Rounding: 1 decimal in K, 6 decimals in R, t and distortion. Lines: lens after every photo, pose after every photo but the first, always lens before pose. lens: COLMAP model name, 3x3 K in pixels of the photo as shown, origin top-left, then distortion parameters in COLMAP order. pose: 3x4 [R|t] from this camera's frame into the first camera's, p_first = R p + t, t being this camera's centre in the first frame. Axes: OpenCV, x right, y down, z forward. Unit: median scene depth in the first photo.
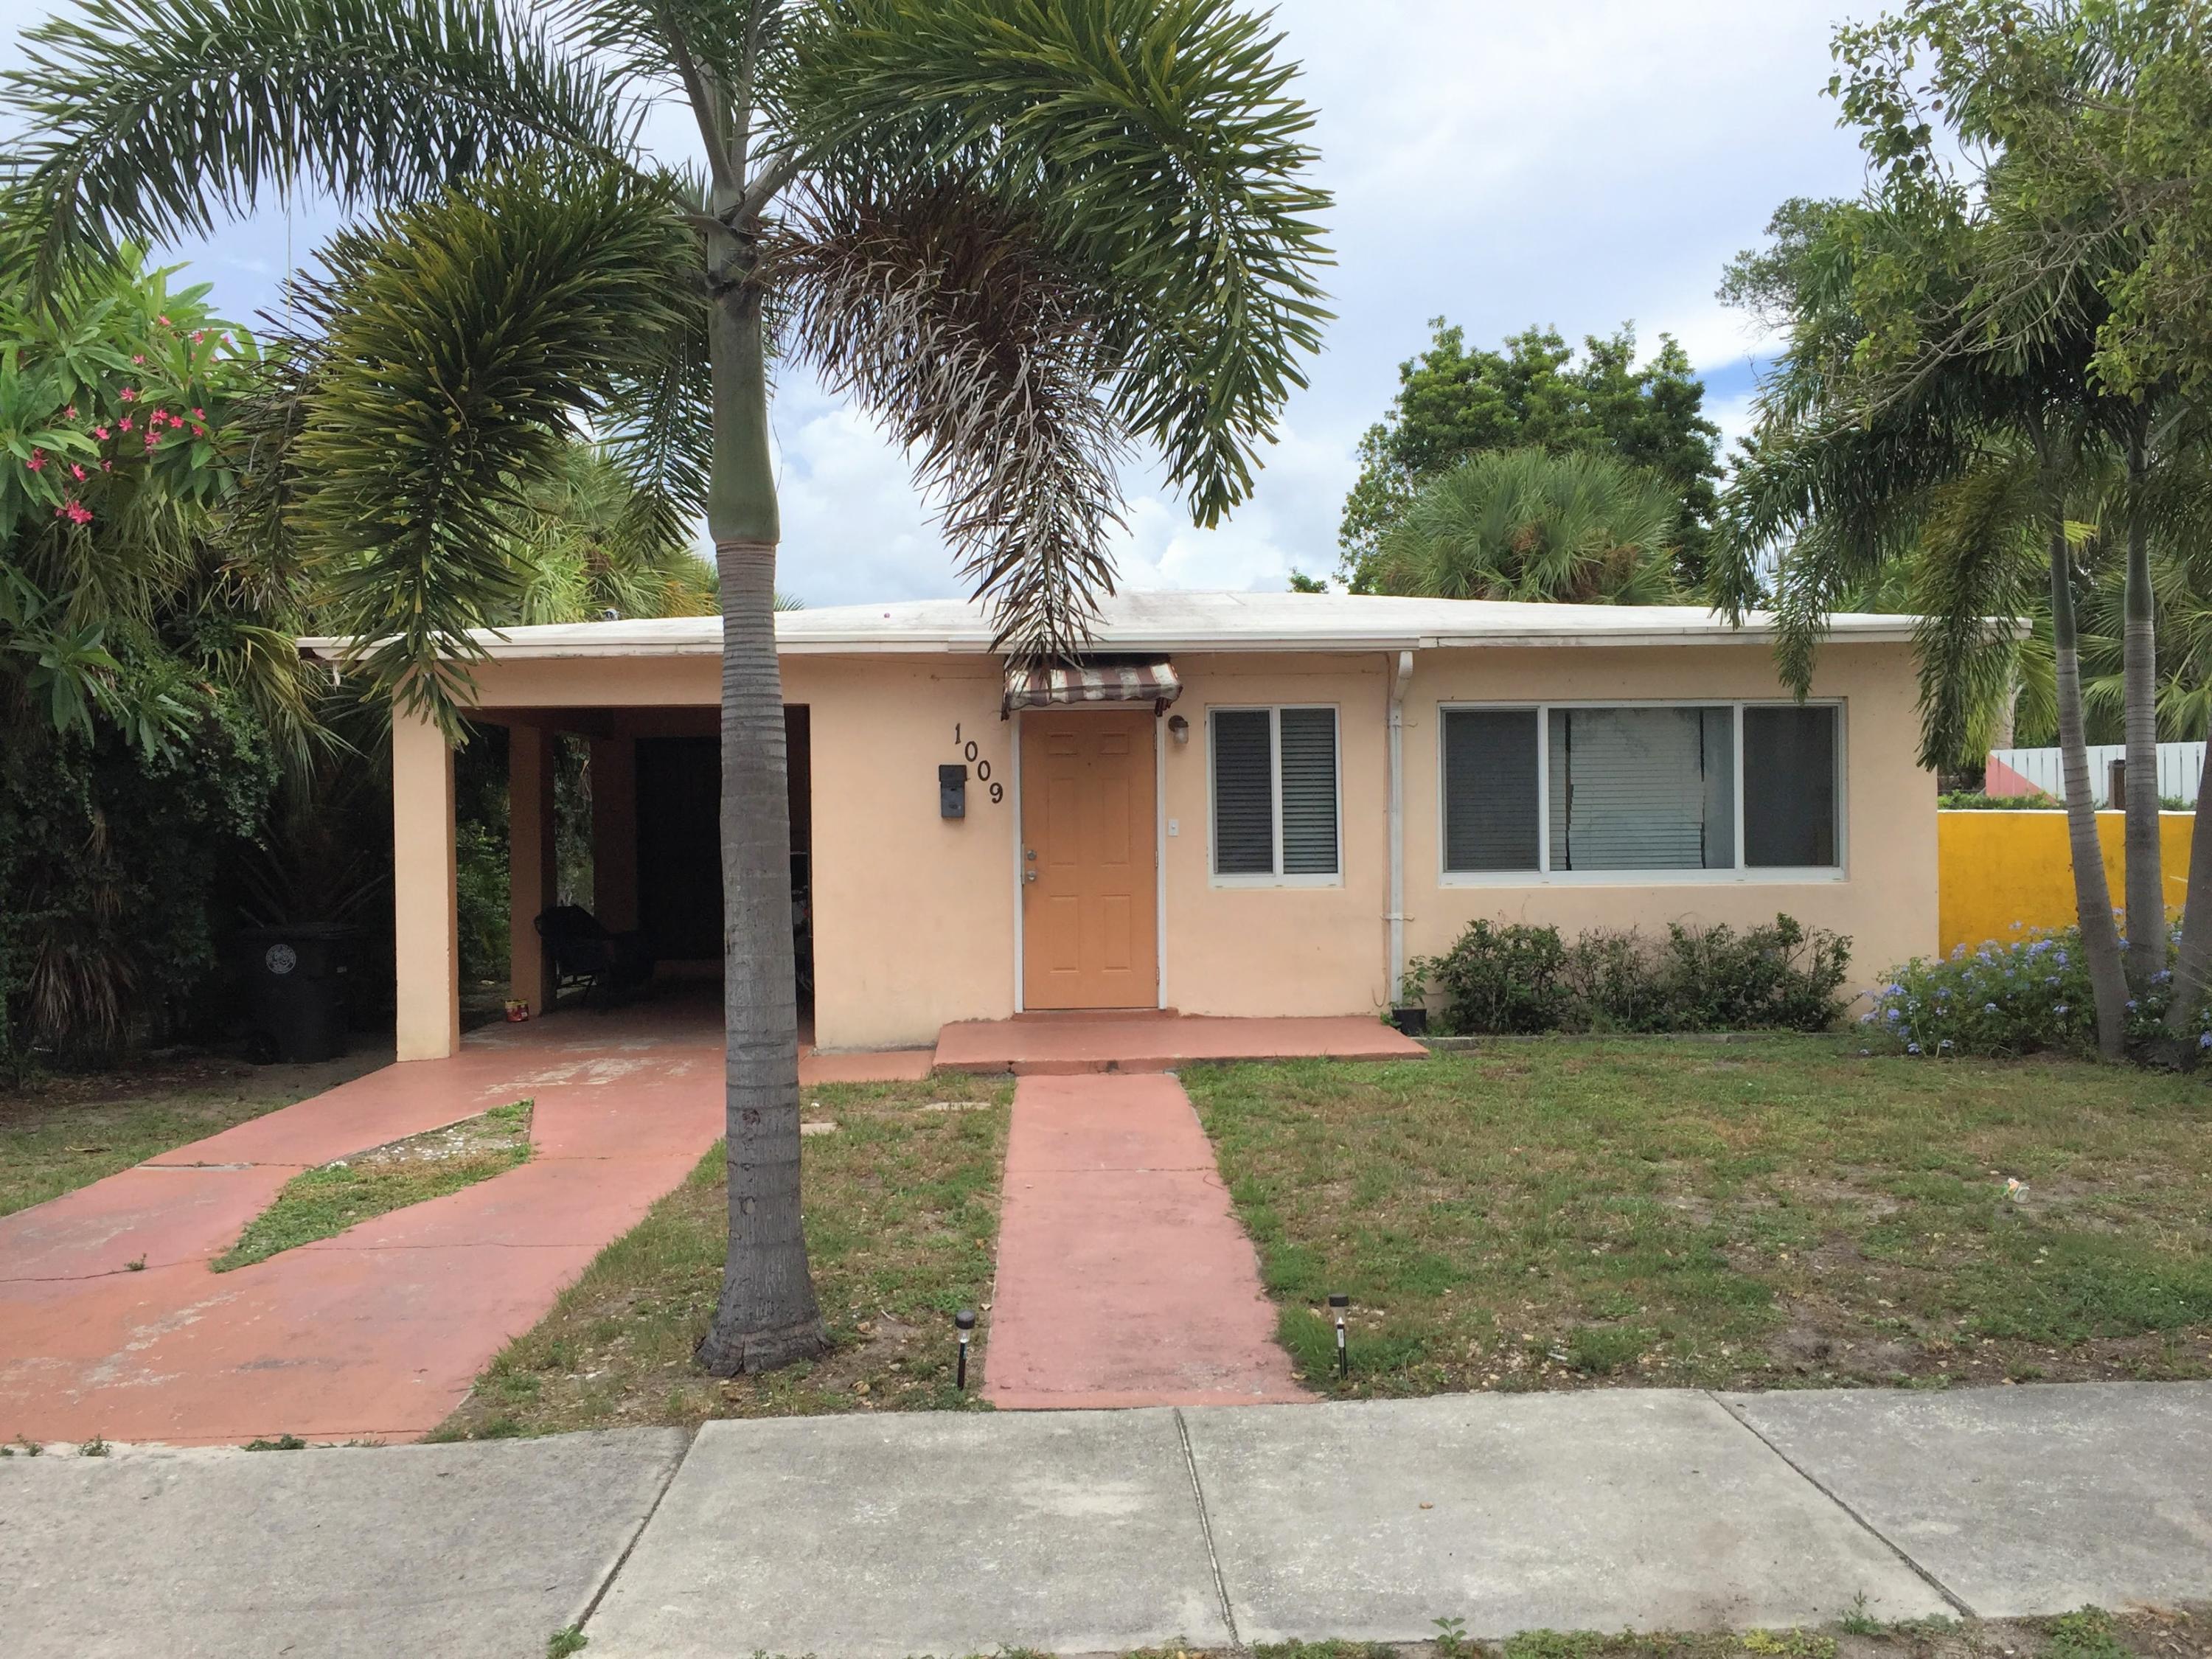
lens RADIAL K [[1885.6, 0, 1111.4], [0, 1885.6, 822.4], [0, 0, 1]] dist [0.107962, -0.137258]
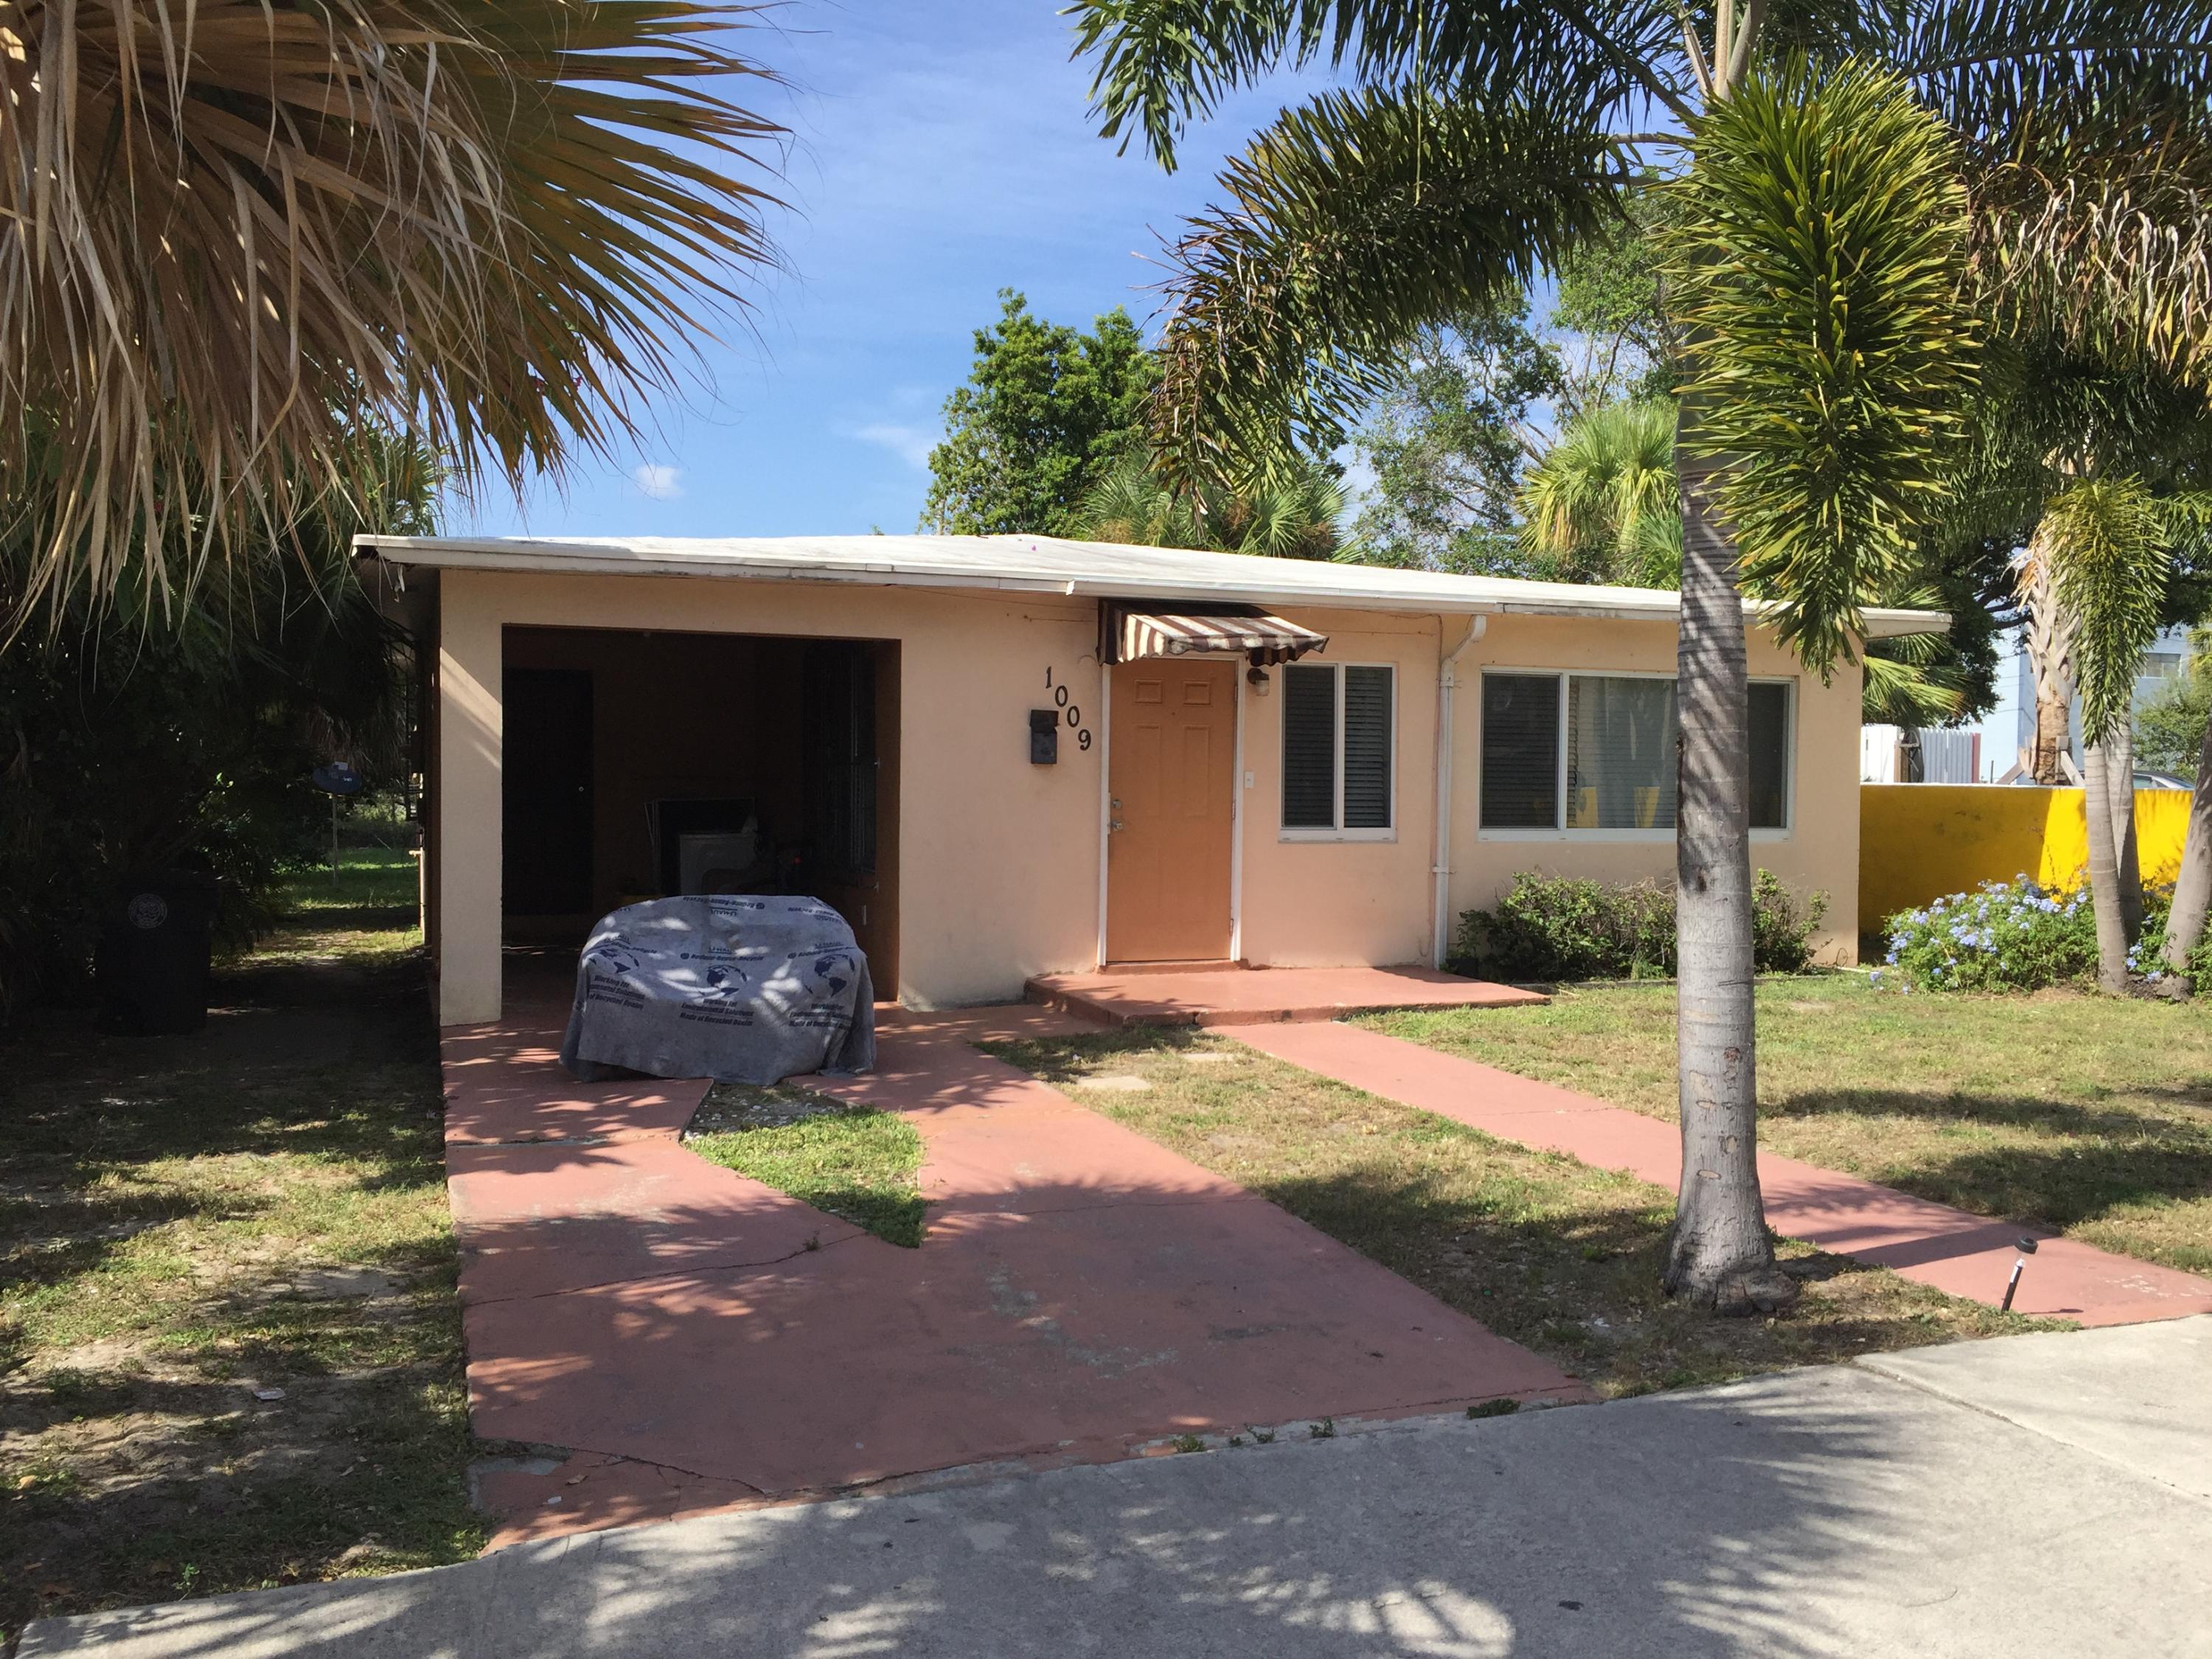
lens RADIAL K [[1876.7, 0, 1106.0], [0, 1876.7, 829.5], [0, 0, 1]] dist [0.096206, -0.127471]
pose [[0.946298, 0.014237, 0.322982, -0.359732], [-0.021470, 0.999592, 0.018844, 0.011903], [-0.322582, -0.024766, 0.946217, 0.078791]]
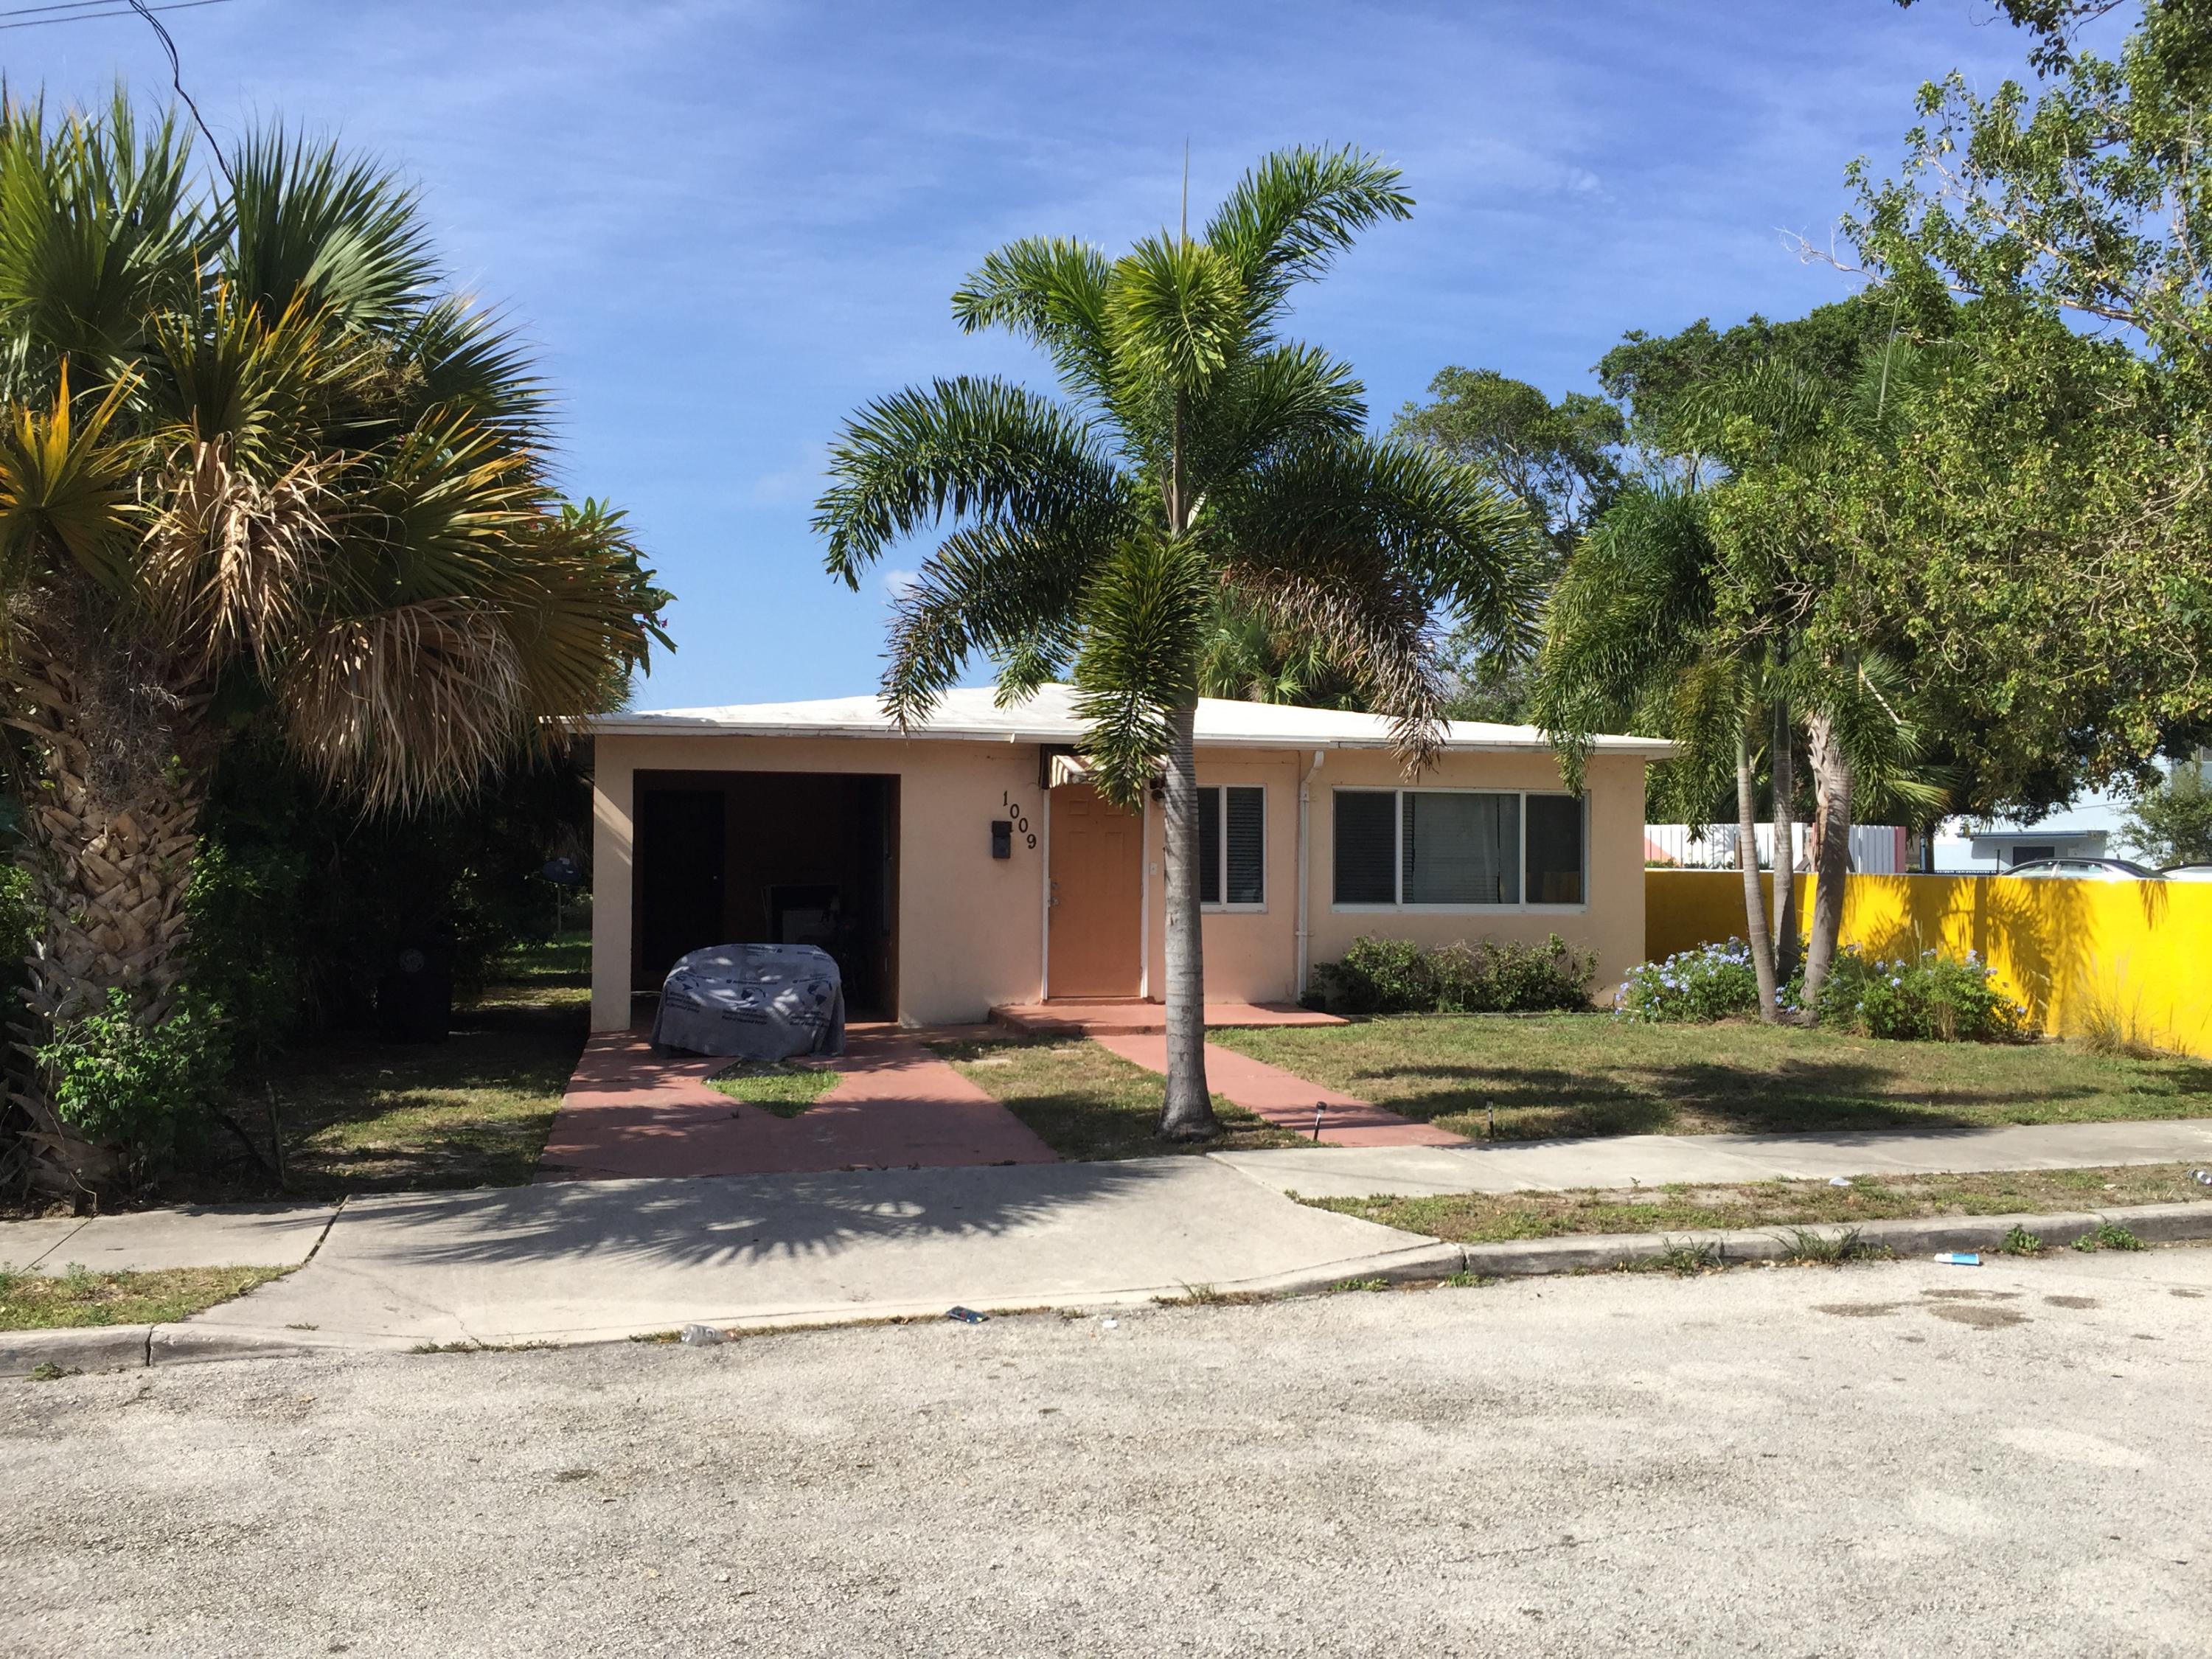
lens RADIAL K [[1885.6, 0, 1111.4], [0, 1885.6, 822.4], [0, 0, 1]] dist [0.107962, -0.137258]
pose [[0.978097, 0.023827, 0.206783, -0.290047], [-0.017981, 0.999385, -0.030102, 0.011230], [-0.207373, 0.025724, 0.977924, -0.375502]]
